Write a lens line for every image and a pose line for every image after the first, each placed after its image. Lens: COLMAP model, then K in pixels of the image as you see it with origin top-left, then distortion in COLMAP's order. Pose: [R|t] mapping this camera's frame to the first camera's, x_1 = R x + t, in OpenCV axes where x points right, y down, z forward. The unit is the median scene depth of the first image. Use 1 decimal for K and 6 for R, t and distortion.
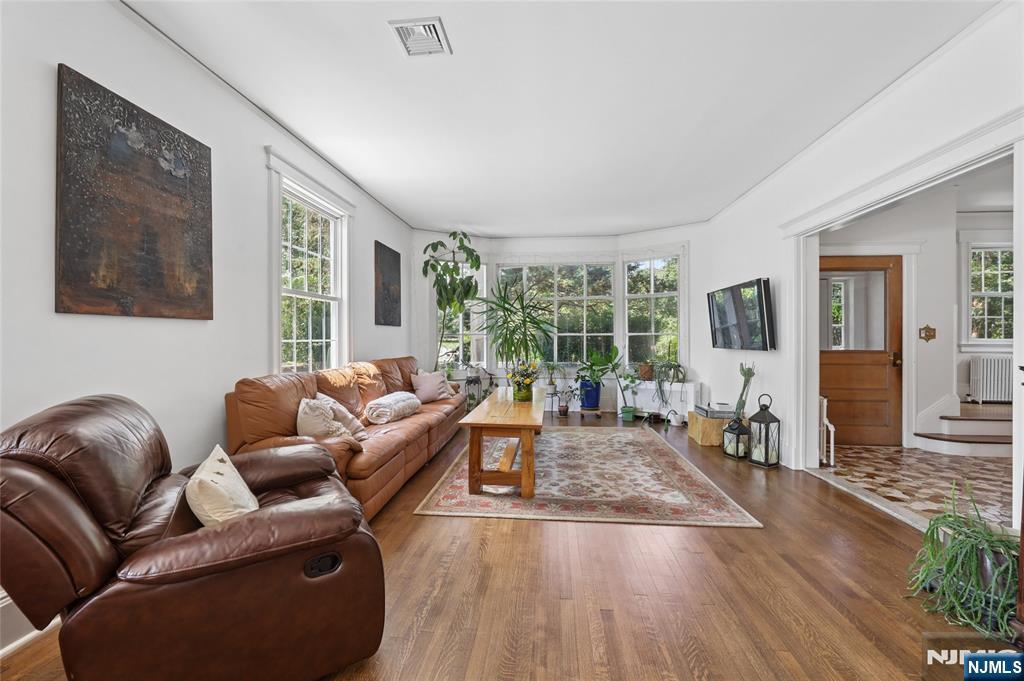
lens RADIAL K [[419.4, 0, 512.1], [0, 419.4, 338.1], [0, 0, 1]] dist [0.001130, -0.001415]
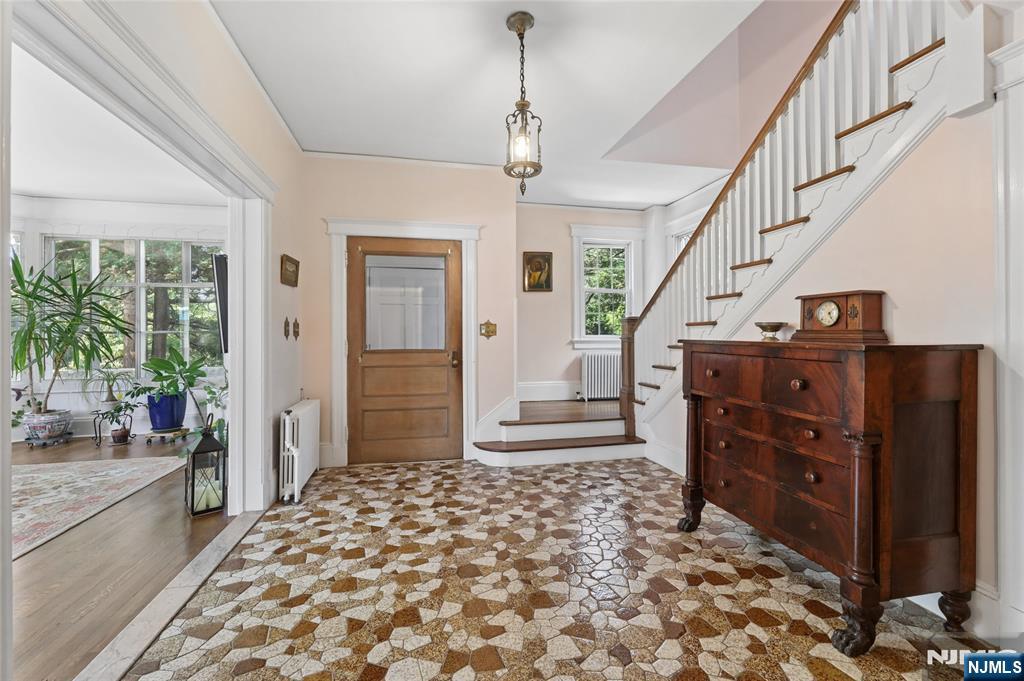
lens RADIAL K [[419.4, 0, 511.9], [0, 419.4, 335.6], [0, 0, 1]] dist [0.001130, -0.001415]
pose [[0.956303, -0.004818, 0.292337, 0.771868], [0.005542, 0.999983, -0.001648, 0.003418], [-0.292324, 0.003196, 0.956314, 0.130884]]
